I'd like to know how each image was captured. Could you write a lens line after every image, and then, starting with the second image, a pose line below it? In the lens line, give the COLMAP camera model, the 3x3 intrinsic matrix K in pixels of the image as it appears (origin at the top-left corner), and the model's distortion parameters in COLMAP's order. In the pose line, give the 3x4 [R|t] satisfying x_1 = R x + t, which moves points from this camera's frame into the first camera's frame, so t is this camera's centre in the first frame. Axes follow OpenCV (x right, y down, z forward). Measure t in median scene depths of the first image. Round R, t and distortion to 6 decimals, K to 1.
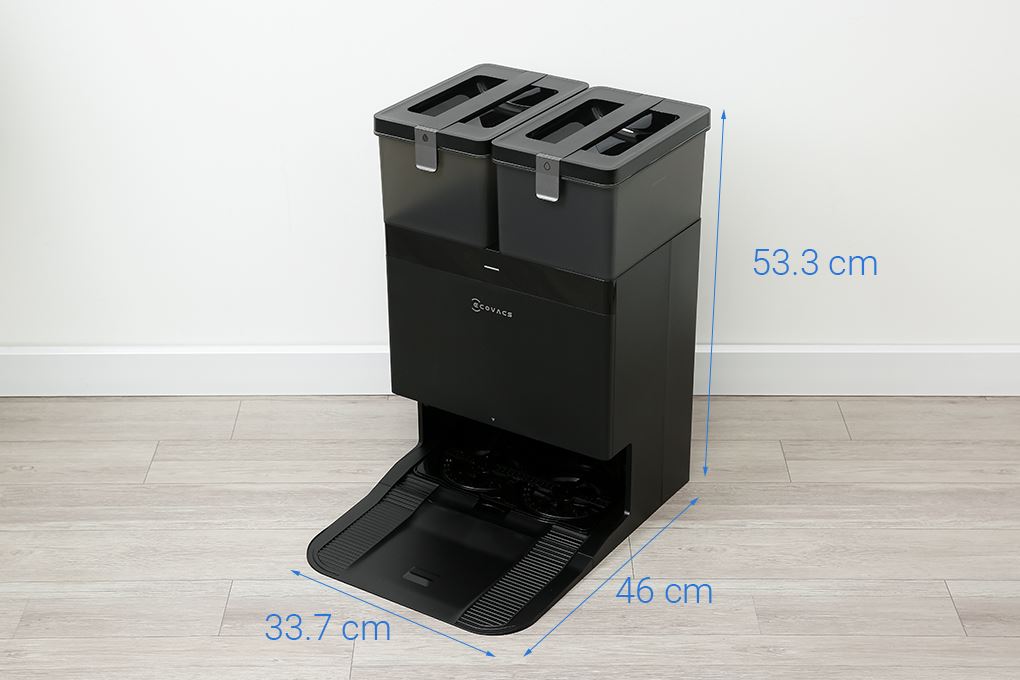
lens RADIAL K [[1727.7, 0, 510.0], [0, 1727.7, 340.0], [0, 0, 1]] dist [0.106476, 0.053650]
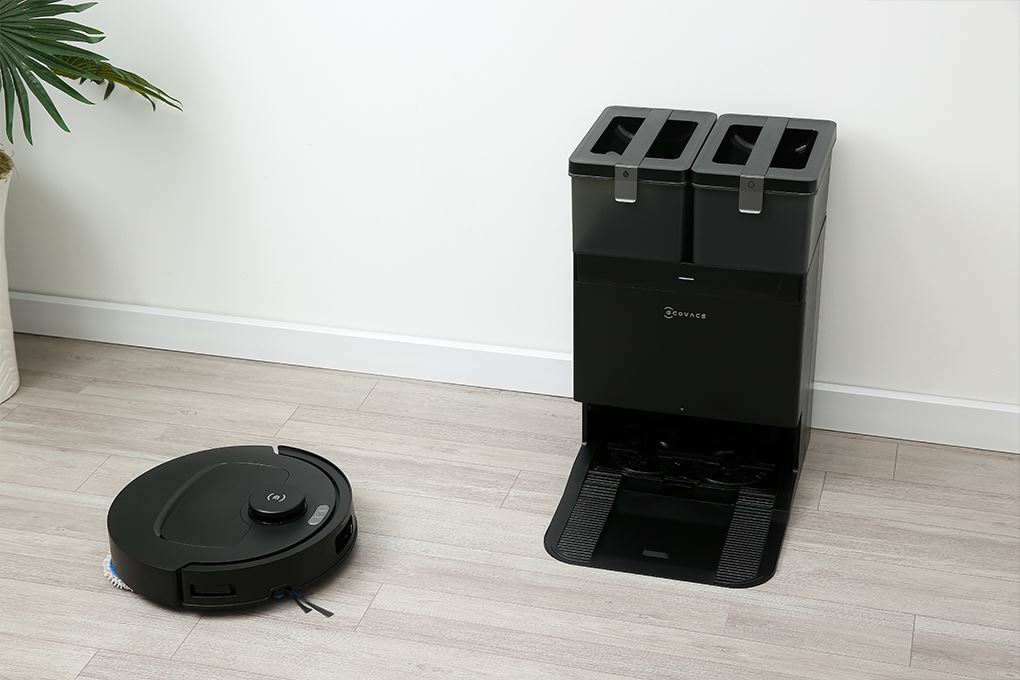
lens RADIAL K [[1604.2, 0, 510.0], [0, 1604.2, 340.0], [0, 0, 1]] dist [0.082957, 0.110964]
pose [[0.962057, 0.109488, -0.249917, 0.221160], [-0.110906, 0.993795, 0.008445, -0.011907], [0.249291, 0.019593, 0.968230, -0.037875]]
